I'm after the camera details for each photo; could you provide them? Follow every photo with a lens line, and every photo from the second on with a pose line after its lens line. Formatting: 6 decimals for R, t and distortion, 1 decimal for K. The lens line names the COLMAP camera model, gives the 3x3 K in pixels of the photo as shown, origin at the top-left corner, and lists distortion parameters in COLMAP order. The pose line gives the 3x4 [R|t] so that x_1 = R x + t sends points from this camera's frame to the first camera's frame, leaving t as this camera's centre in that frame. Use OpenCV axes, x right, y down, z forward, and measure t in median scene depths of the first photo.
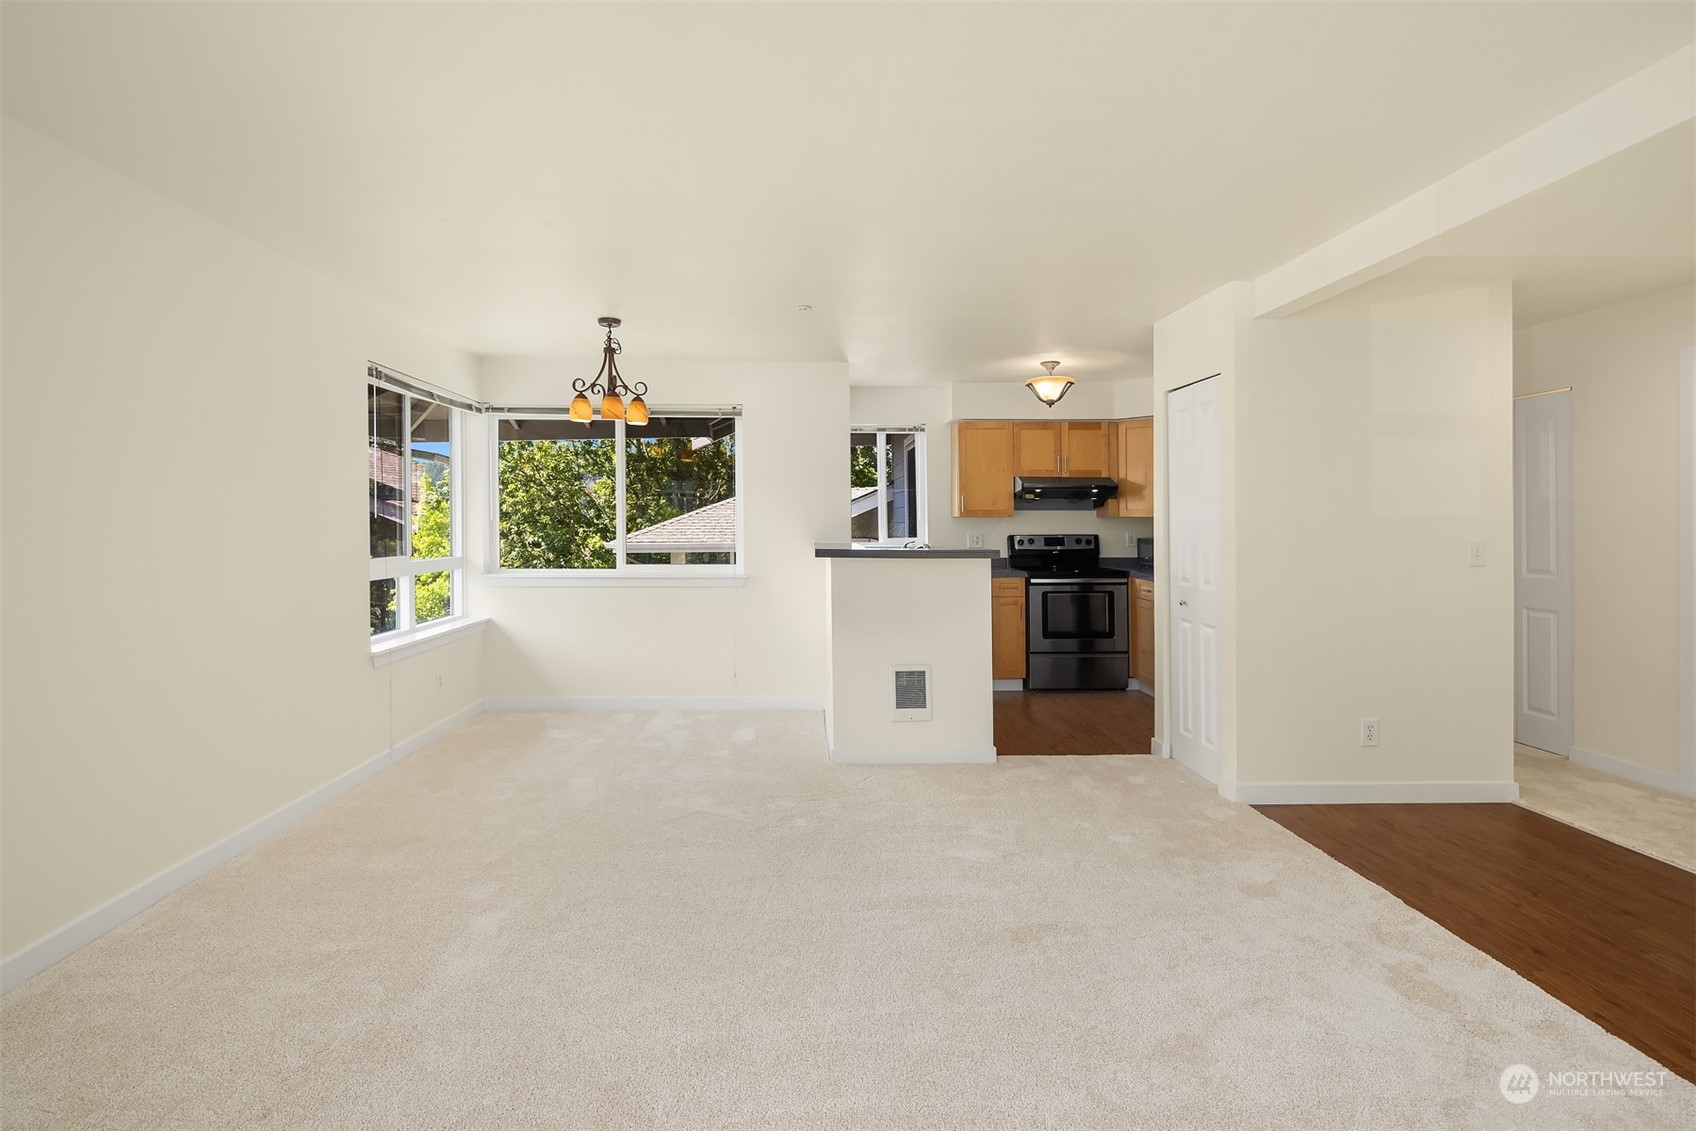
lens RADIAL K [[825.4, 0, 821.4], [0, 825.4, 525.0], [0, 0, 1]] dist [-0.001791, -0.000854]
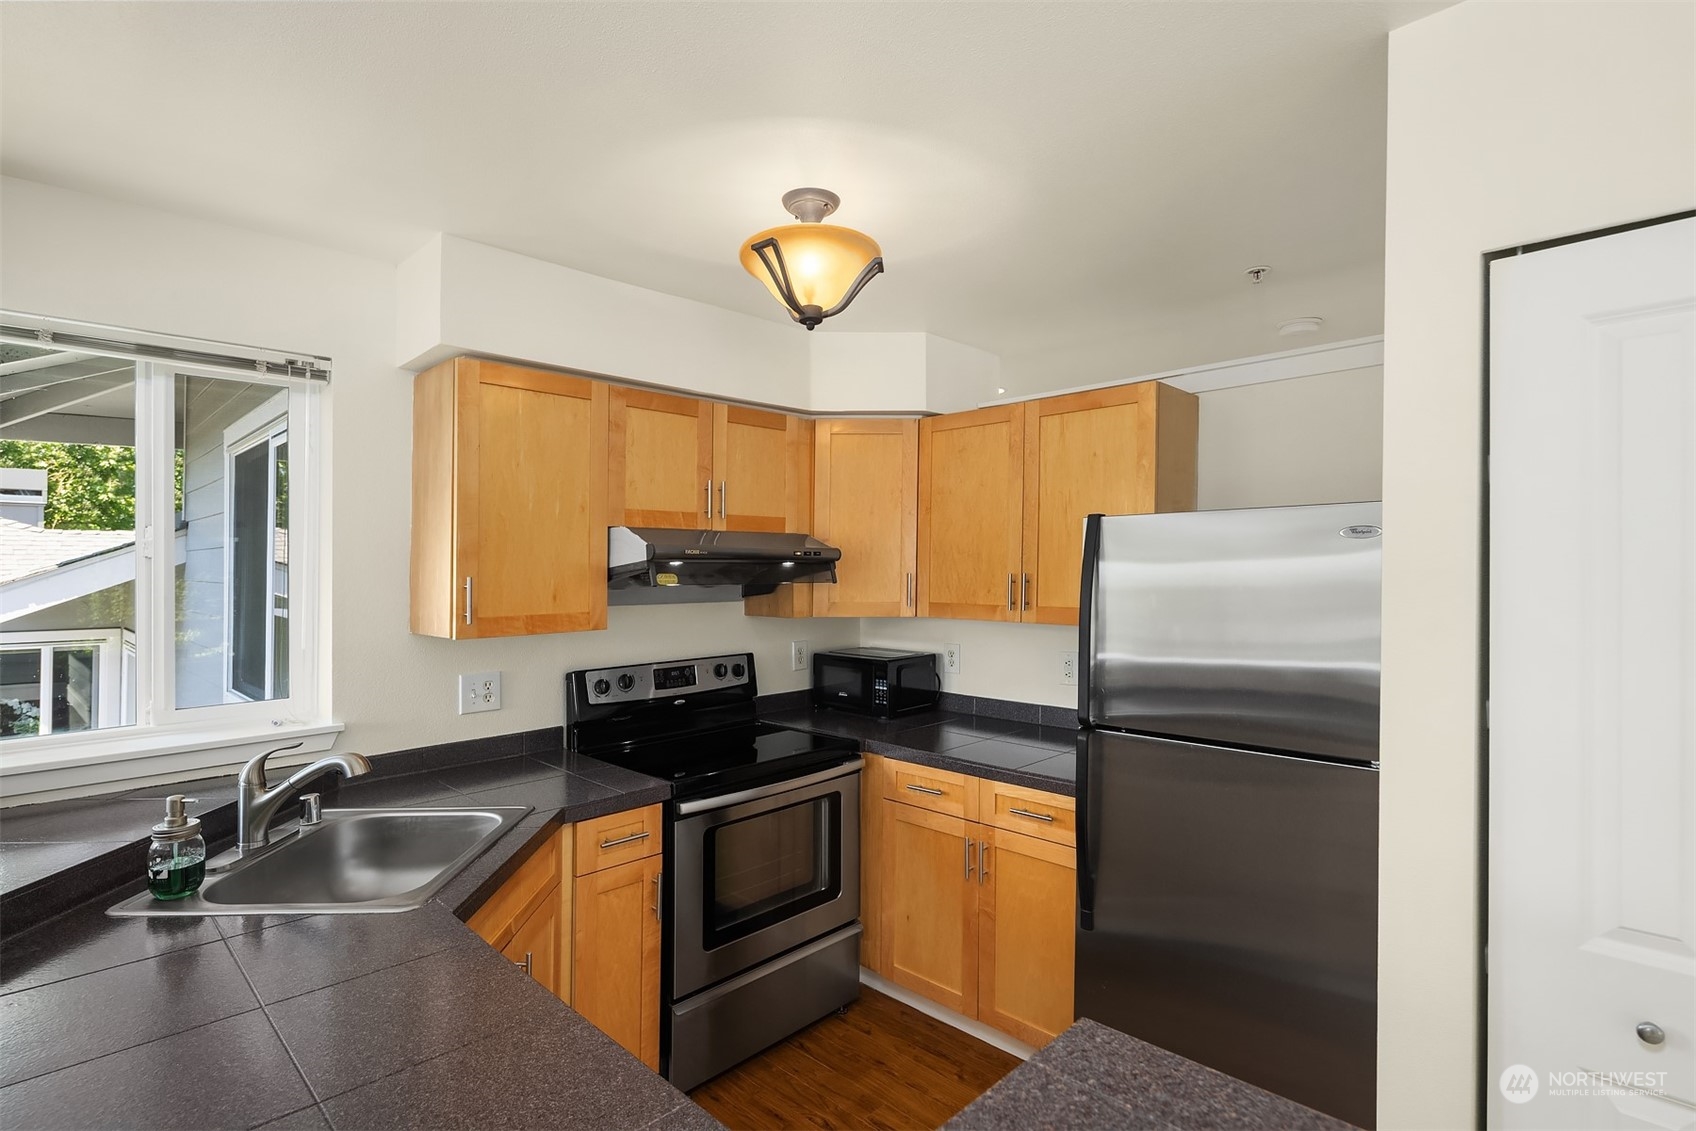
lens RADIAL K [[823.3, 0, 868.9], [0, 823.3, 547.8], [0, 0, 1]] dist [-0.000687, -0.000210]
pose [[0.705599, 0.013162, 0.708489, 0.054576], [0.008897, 0.999584, -0.027431, -0.042550], [-0.708555, 0.025659, 0.705189, 0.744741]]
